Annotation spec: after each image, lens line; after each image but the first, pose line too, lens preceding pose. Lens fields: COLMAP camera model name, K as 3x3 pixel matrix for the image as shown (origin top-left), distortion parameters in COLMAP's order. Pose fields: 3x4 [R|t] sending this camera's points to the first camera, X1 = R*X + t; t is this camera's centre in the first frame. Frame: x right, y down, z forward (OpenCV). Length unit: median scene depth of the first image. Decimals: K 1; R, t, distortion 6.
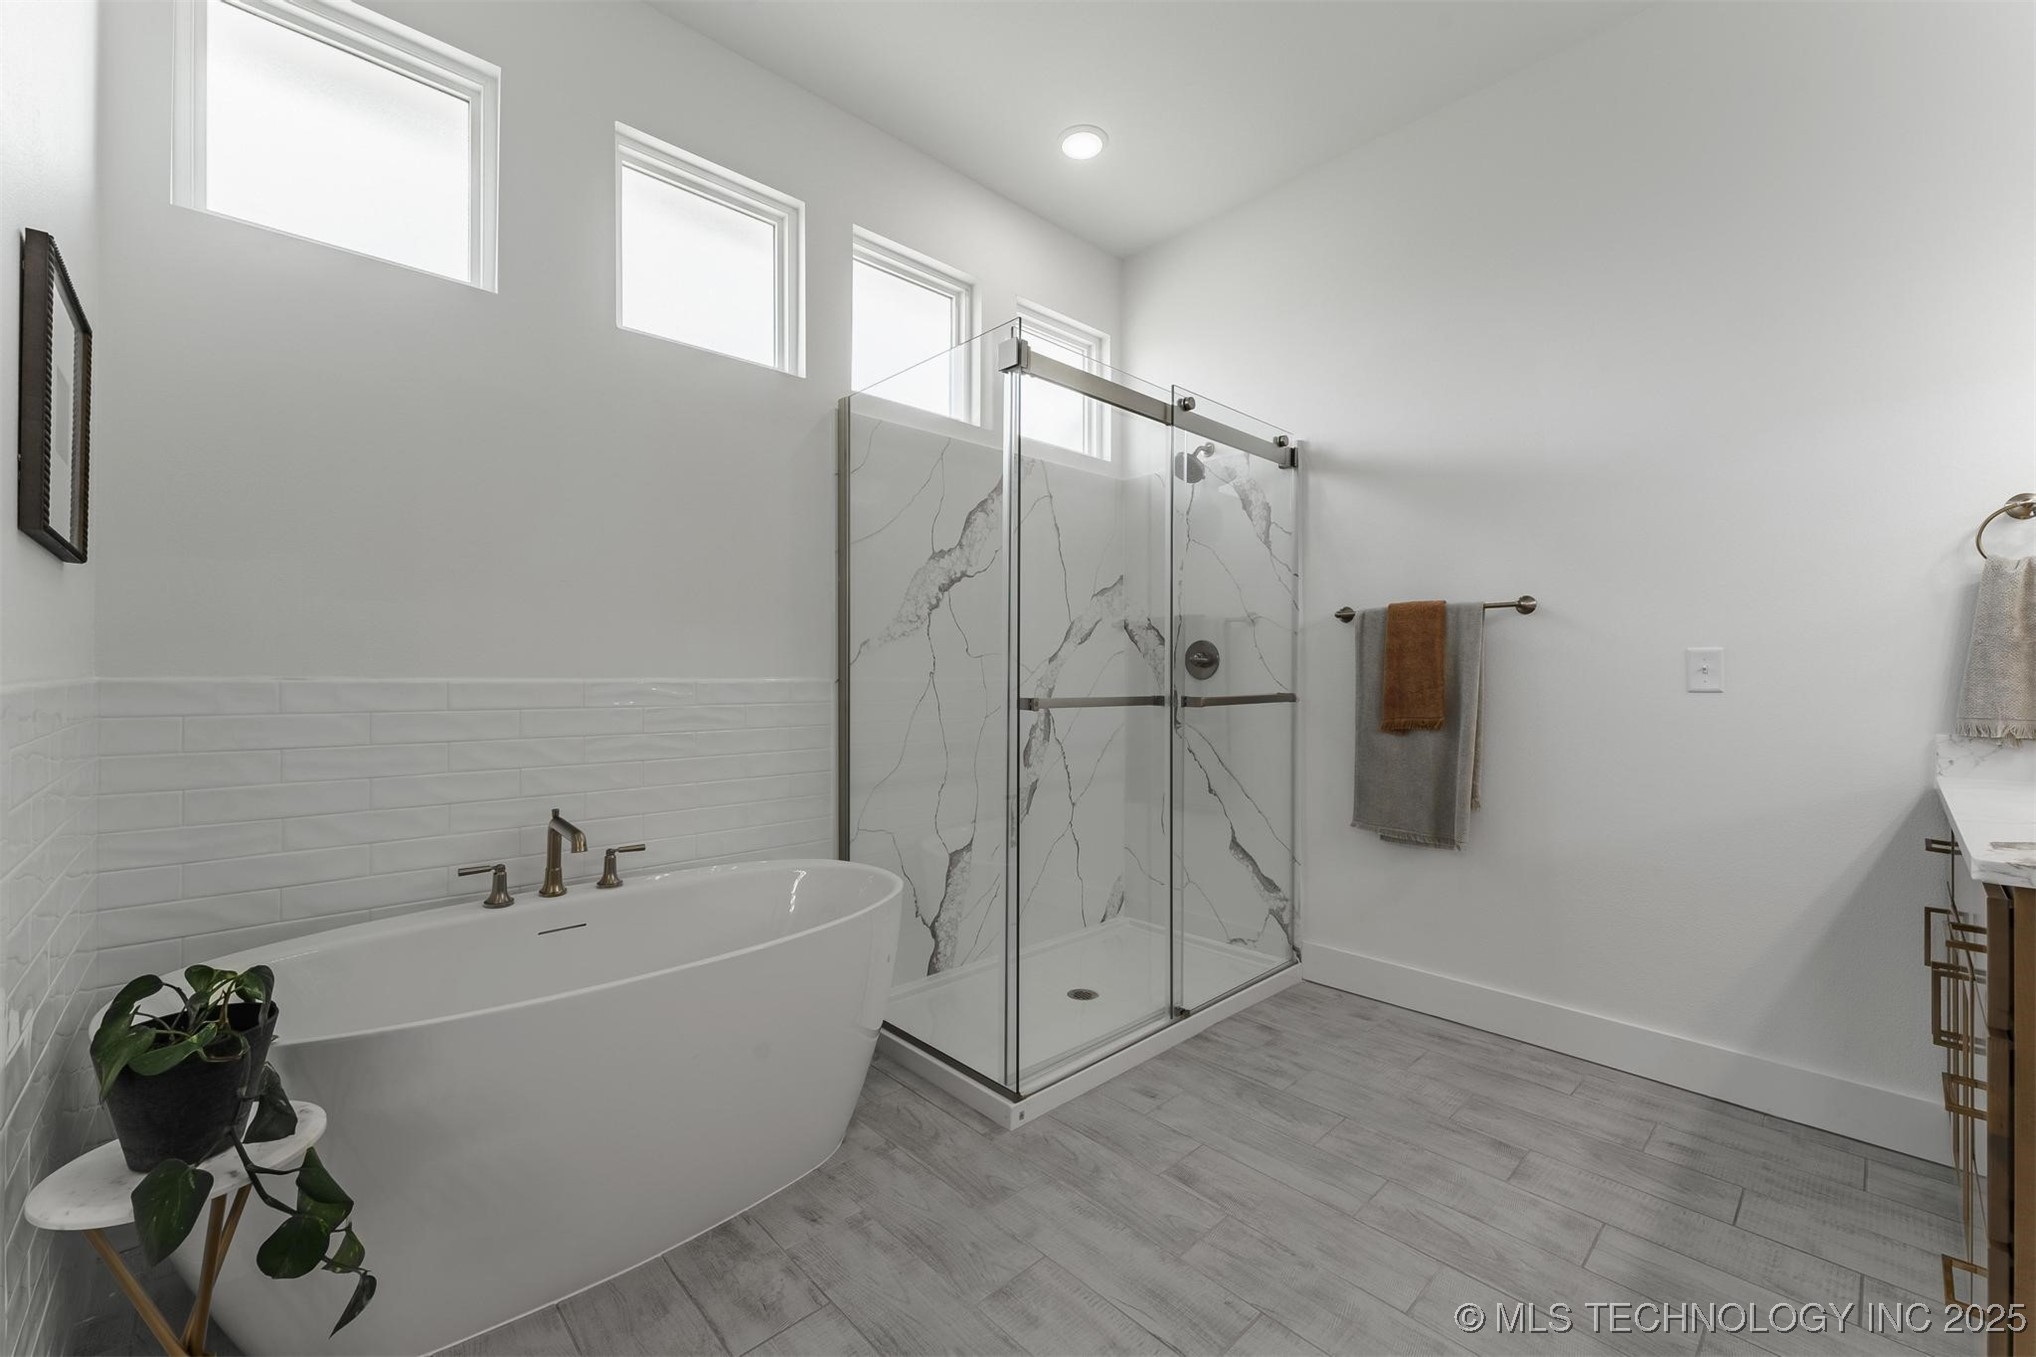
lens RADIAL K [[822.0, 0, 1025.8], [0, 822.0, 671.0], [0, 0, 1]] dist [0.009739, -0.000301]
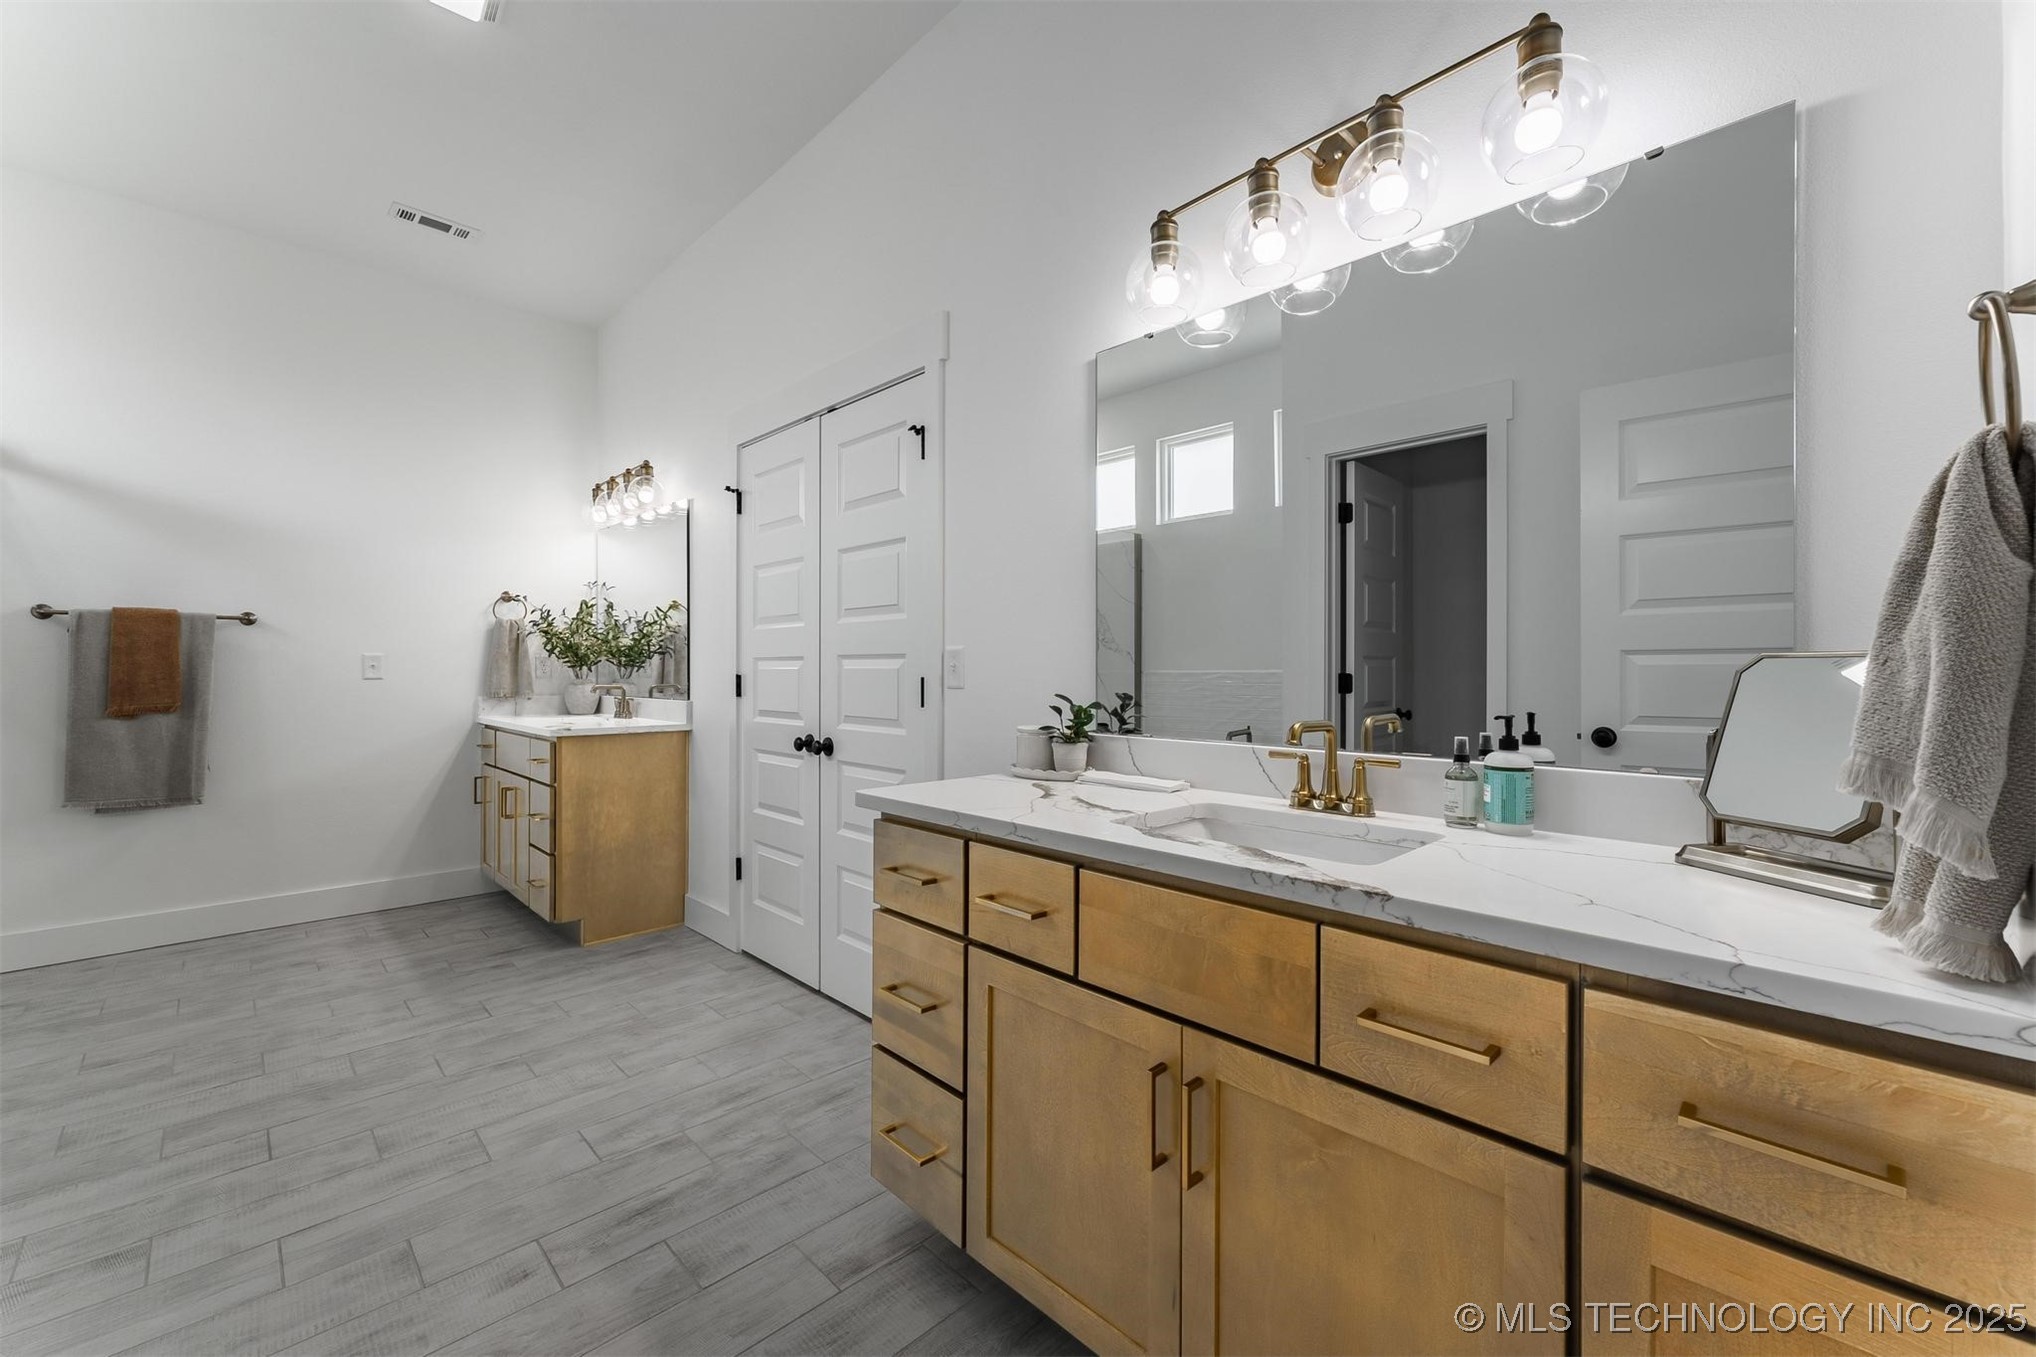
lens RADIAL K [[807.5, 0, 1000.6], [0, 807.5, 673.6], [0, 0, 1]] dist [-0.000489, -0.000063]
pose [[0.003089, -0.003326, 0.999990, -0.811955], [-0.005615, 0.999979, 0.003343, 0.000976], [-0.999979, -0.005625, 0.003070, -0.295852]]
